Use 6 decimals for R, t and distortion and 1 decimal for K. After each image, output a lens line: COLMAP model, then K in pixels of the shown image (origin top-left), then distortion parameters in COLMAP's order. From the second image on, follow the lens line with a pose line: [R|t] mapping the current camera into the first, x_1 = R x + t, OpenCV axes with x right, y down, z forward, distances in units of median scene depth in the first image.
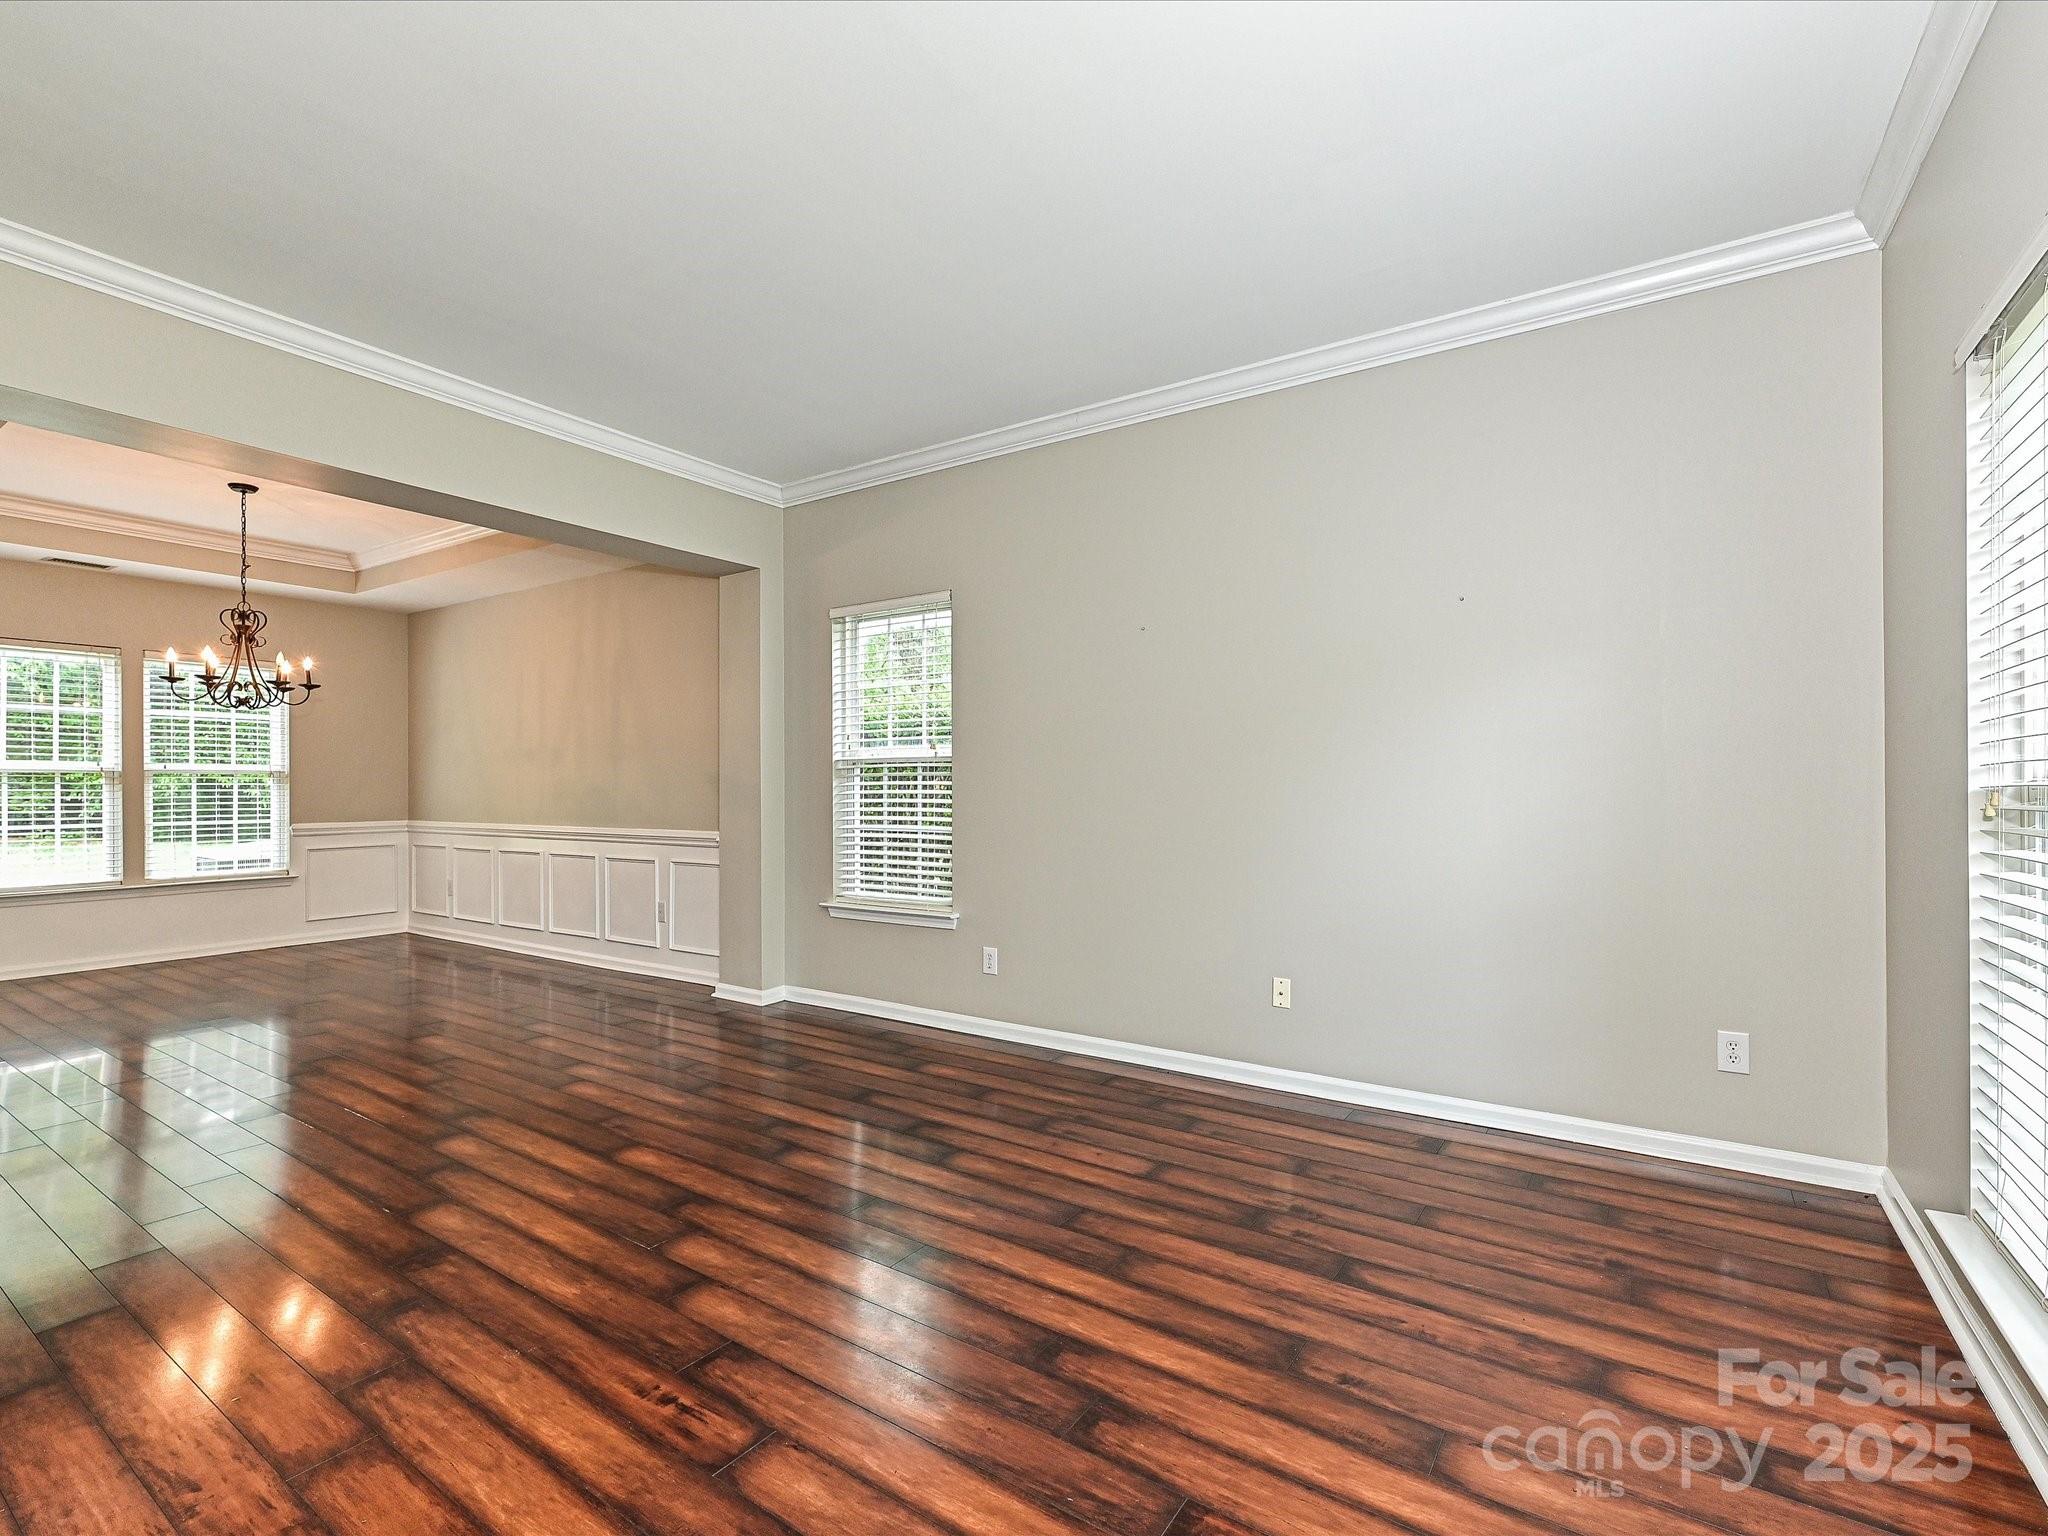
lens RADIAL K [[930.0, 0, 1030.5], [0, 930.0, 769.9], [0, 0, 1]] dist [0.002201, -0.001485]
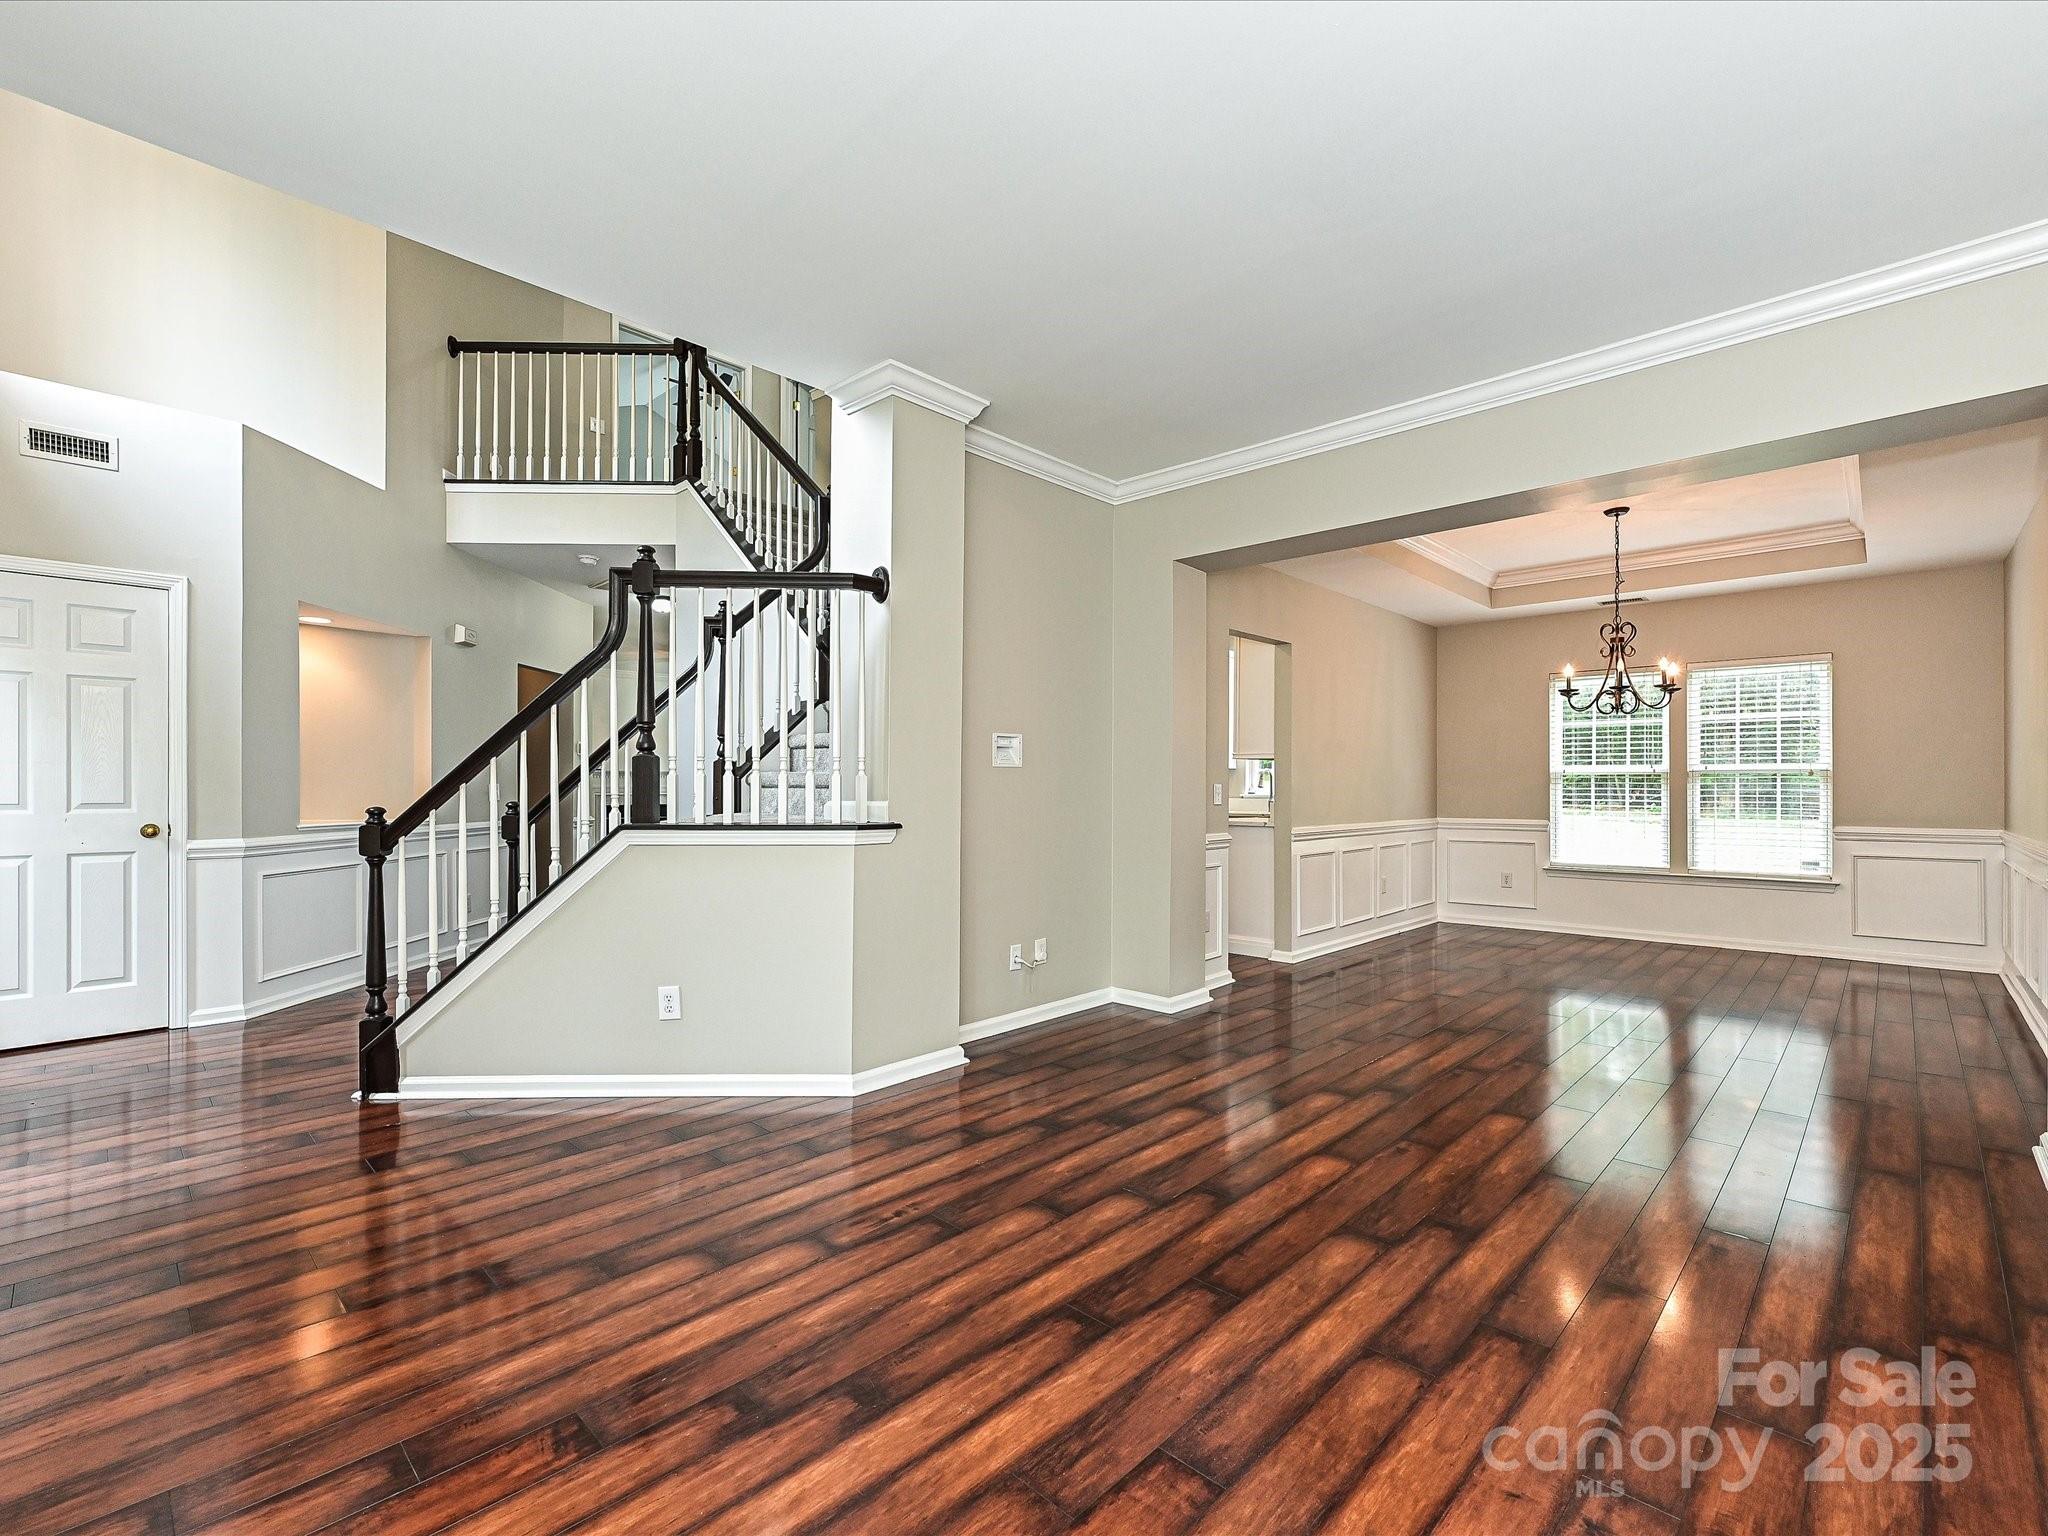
lens RADIAL K [[930.0, 0, 1024.3], [0, 930.0, 775.9], [0, 0, 1]] dist [0.002201, -0.001485]
pose [[-0.178010, -0.012415, -0.983950, 0.334034], [0.019797, 0.999673, -0.016195, 0.009835], [0.983829, -0.022362, -0.177706, 0.489772]]
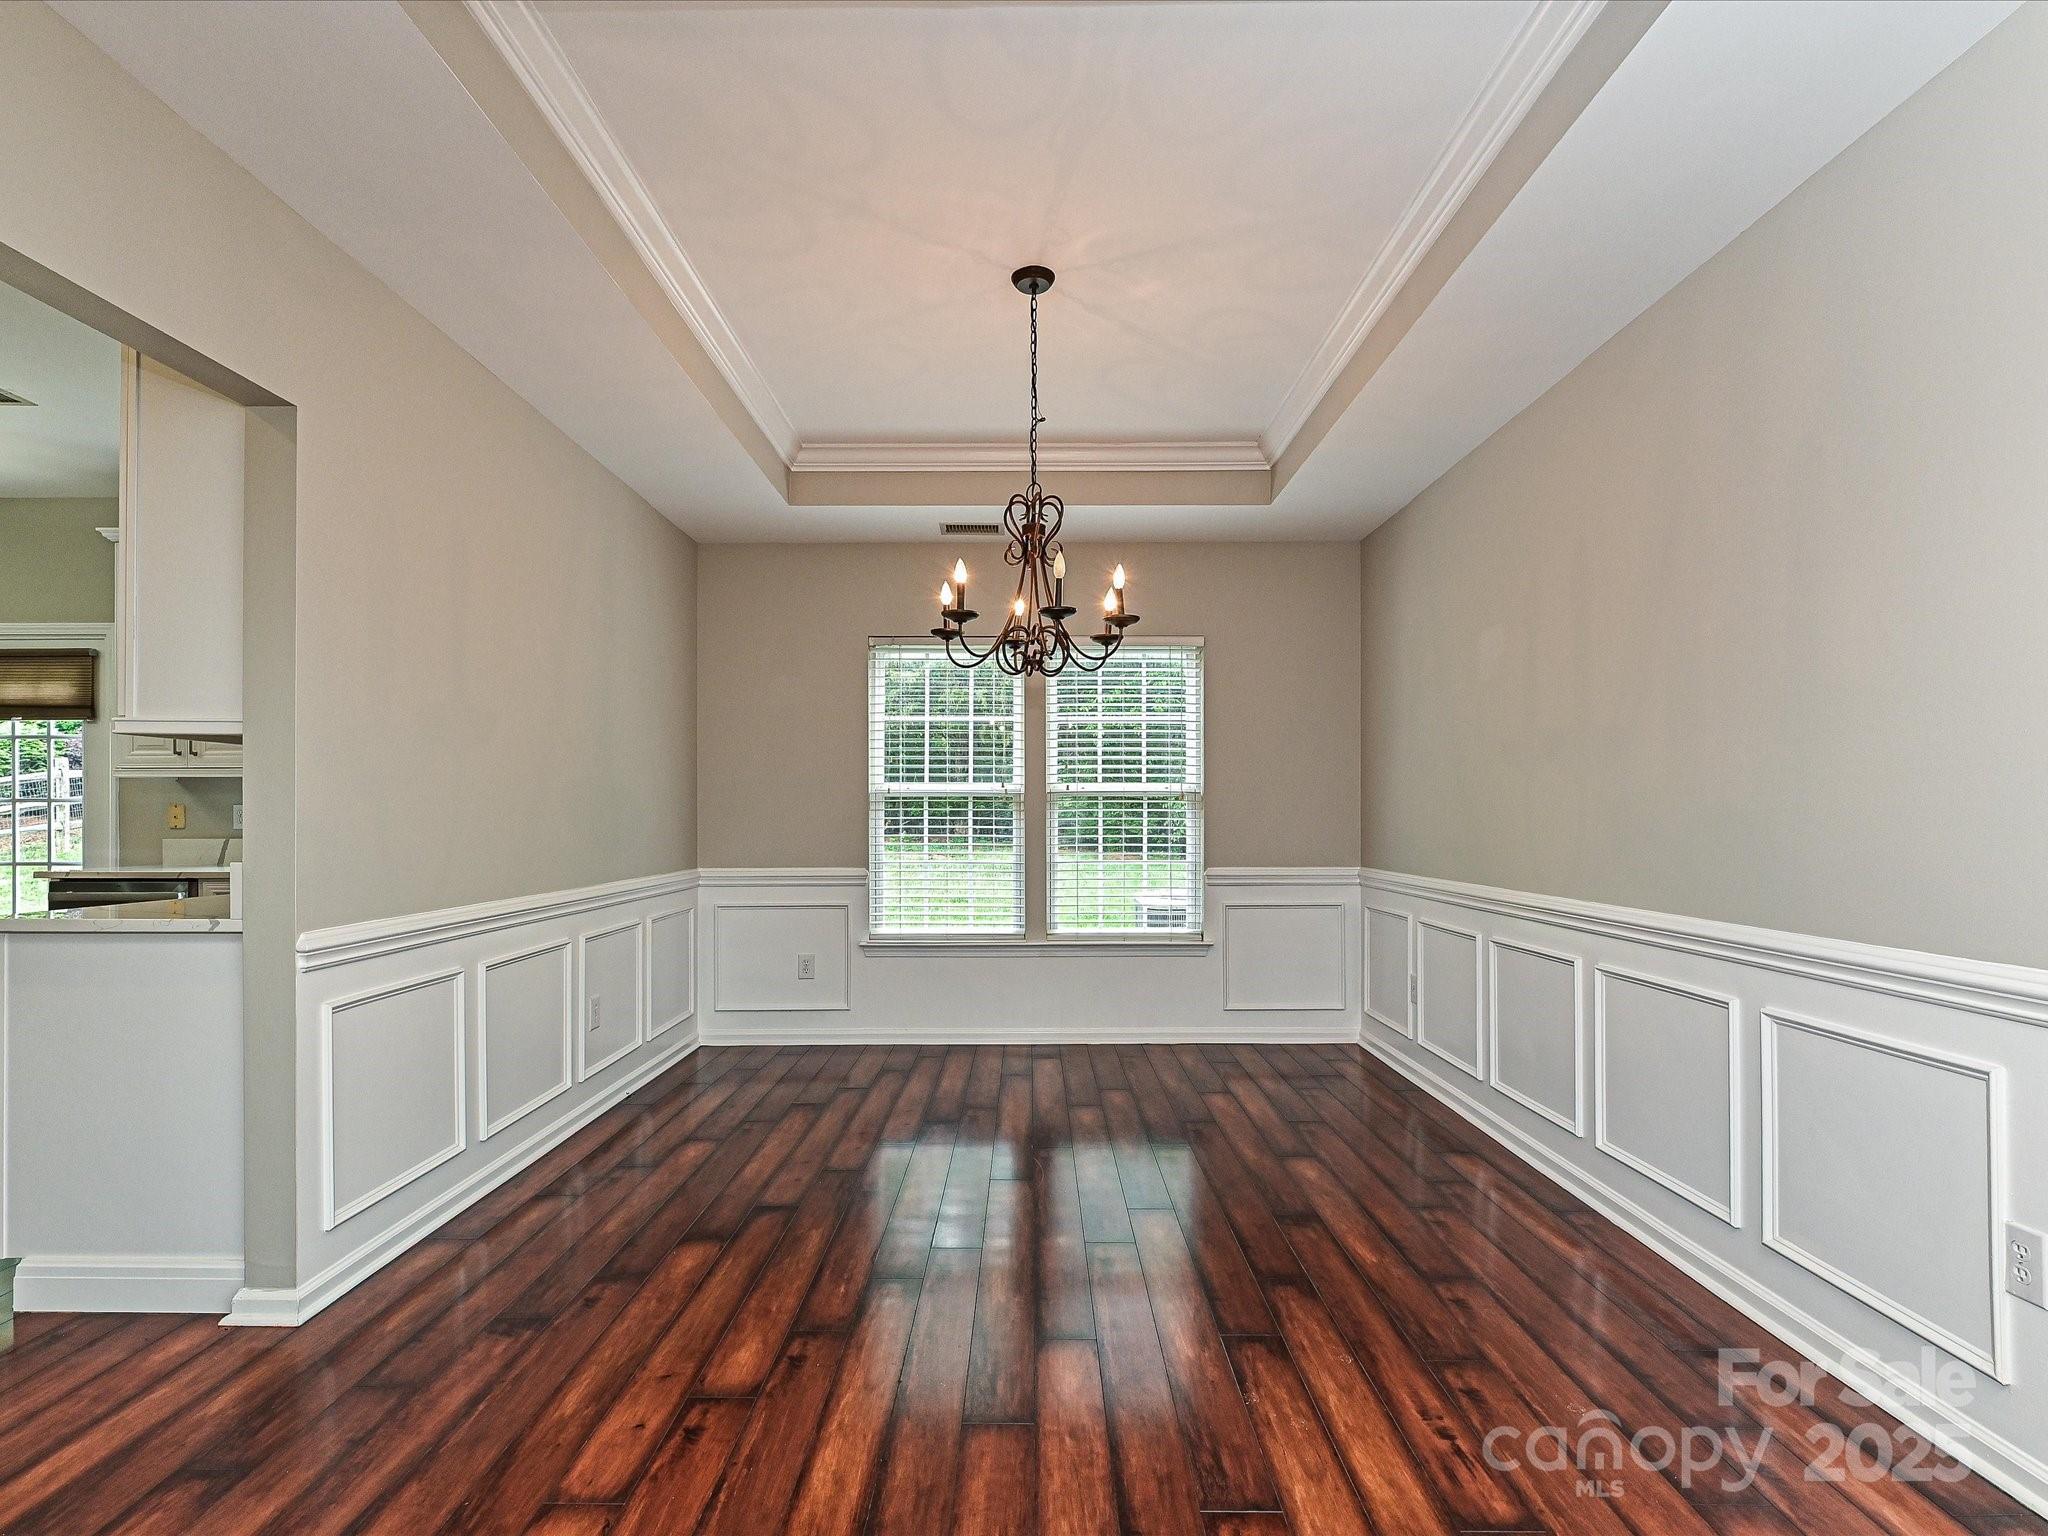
lens RADIAL K [[930.0, 0, 1015.6], [0, 930.0, 812.3], [0, 0, 1]] dist [0.002201, -0.001485]
pose [[0.530592, -0.001800, -0.847625, -0.367517], [0.017089, 0.999817, 0.008574, 0.011418], [0.847455, -0.019034, 0.530526, 0.668336]]
